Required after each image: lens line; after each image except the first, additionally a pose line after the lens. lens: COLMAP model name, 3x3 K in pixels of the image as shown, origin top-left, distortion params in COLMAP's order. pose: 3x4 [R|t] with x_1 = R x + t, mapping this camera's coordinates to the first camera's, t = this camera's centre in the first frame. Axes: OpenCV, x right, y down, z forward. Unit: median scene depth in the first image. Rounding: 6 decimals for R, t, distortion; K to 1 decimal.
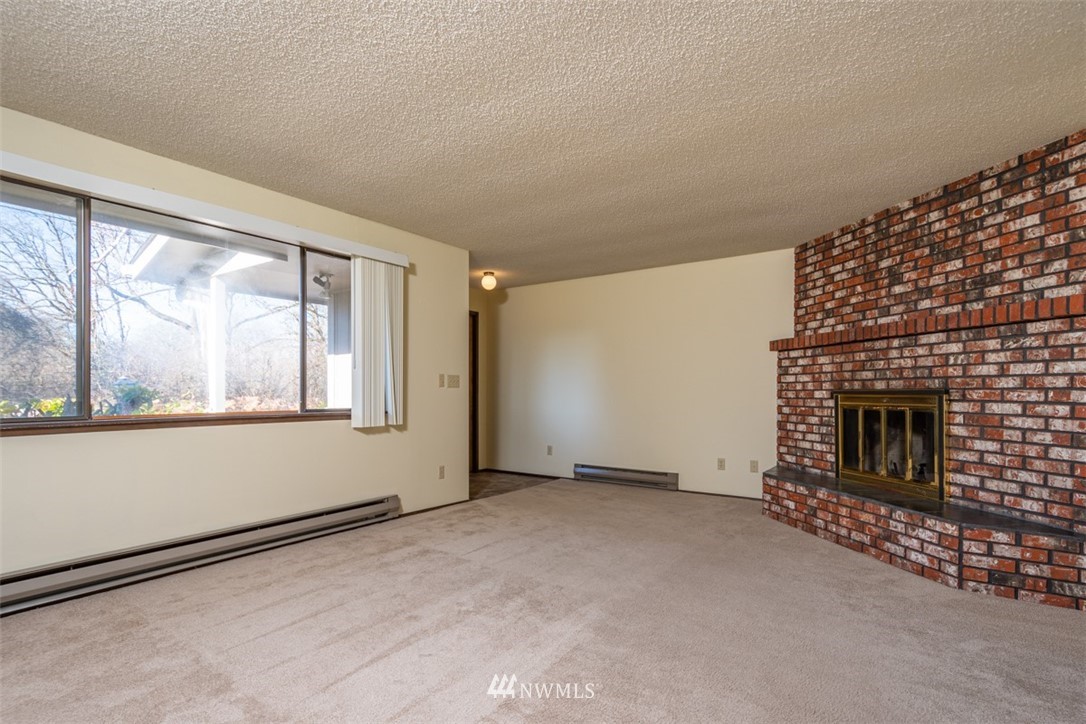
lens RADIAL K [[578.8, 0, 543.0], [0, 578.8, 362.0], [0, 0, 1]] dist [0.001549, 0.000712]
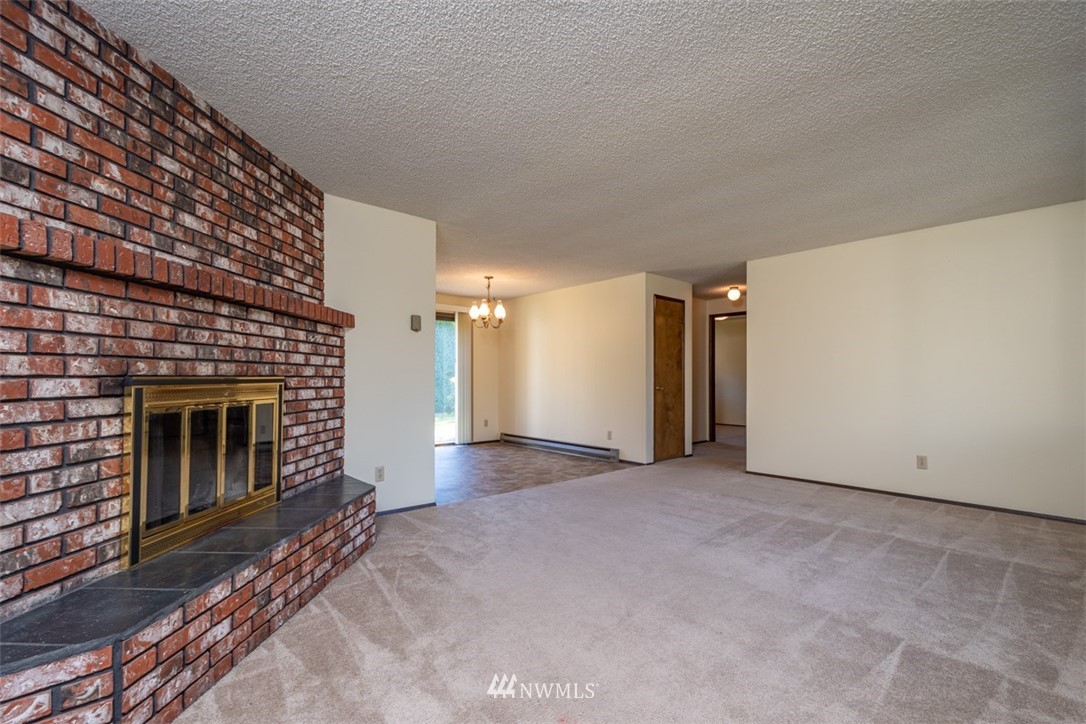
lens RADIAL K [[470.0, 0, 542.2], [0, 470.0, 384.5], [0, 0, 1]] dist [-0.001852, -0.000590]
pose [[-0.969360, -0.004698, 0.245599, 0.112125], [-0.013611, 0.999308, -0.034606, 0.074815], [-0.245267, -0.036889, -0.968754, 1.524712]]
